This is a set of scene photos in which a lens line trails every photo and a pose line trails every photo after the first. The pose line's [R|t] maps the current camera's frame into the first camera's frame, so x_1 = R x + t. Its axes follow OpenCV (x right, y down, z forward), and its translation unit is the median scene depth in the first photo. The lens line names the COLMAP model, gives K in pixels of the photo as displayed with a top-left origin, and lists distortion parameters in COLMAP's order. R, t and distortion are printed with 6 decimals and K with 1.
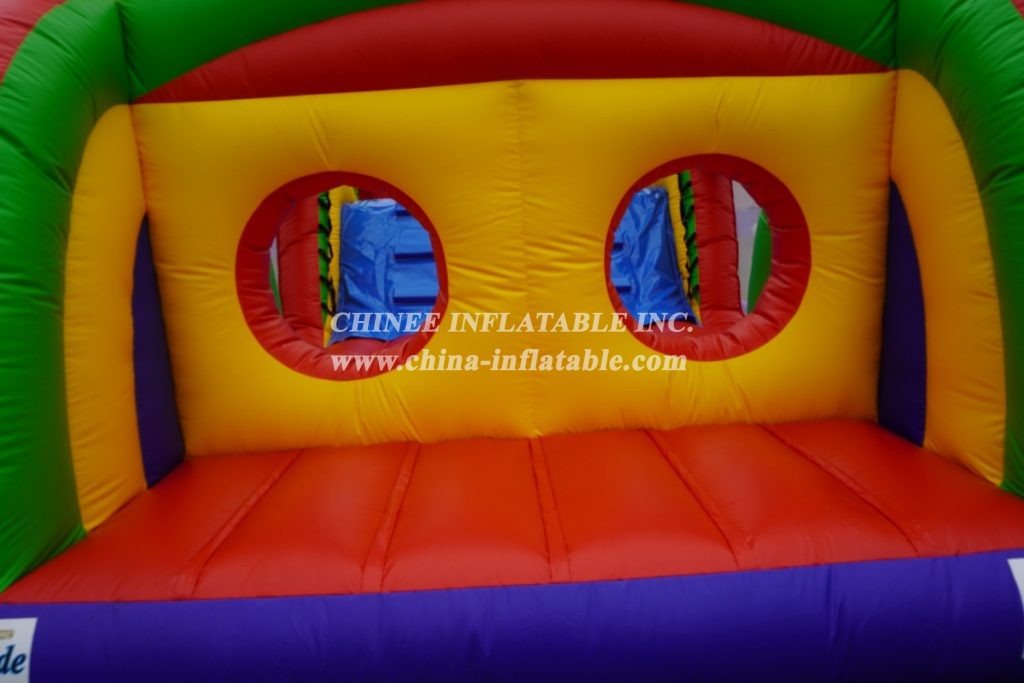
lens RADIAL K [[682.9, 0, 510.9], [0, 682.9, 329.6], [0, 0, 1]] dist [-0.026275, 0.003315]
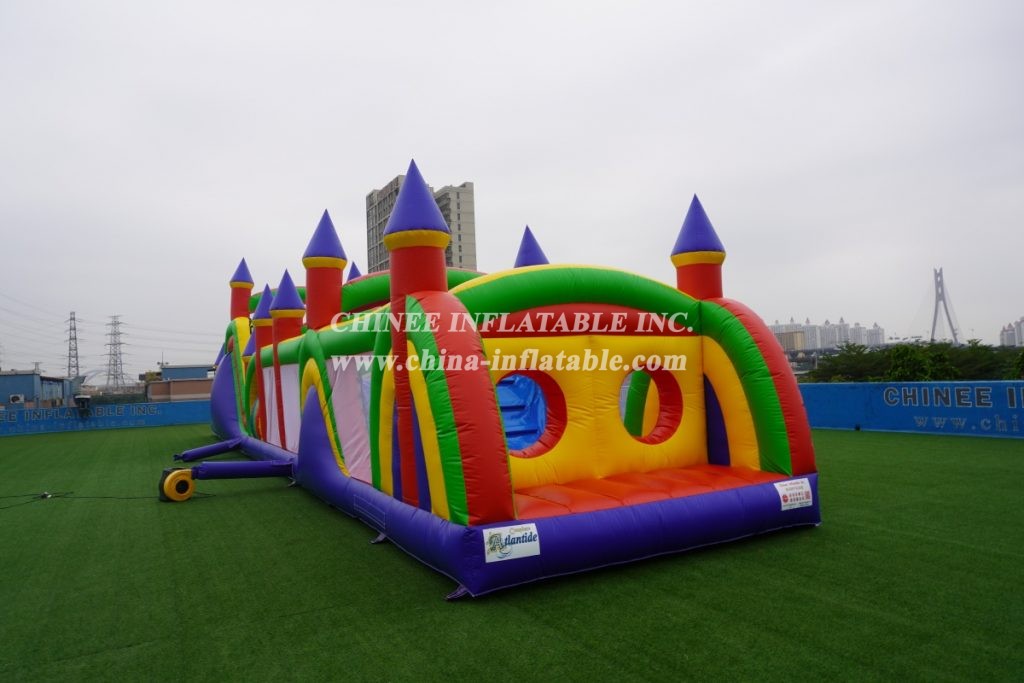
lens RADIAL K [[682.9, 0, 510.9], [0, 682.9, 329.6], [0, 0, 1]] dist [-0.026275, 0.003315]
pose [[0.897837, 0.037876, 0.438697, -1.368954], [0.070573, 0.971036, -0.228273, 0.181201], [-0.434636, 0.235912, 0.869159, -1.109887]]
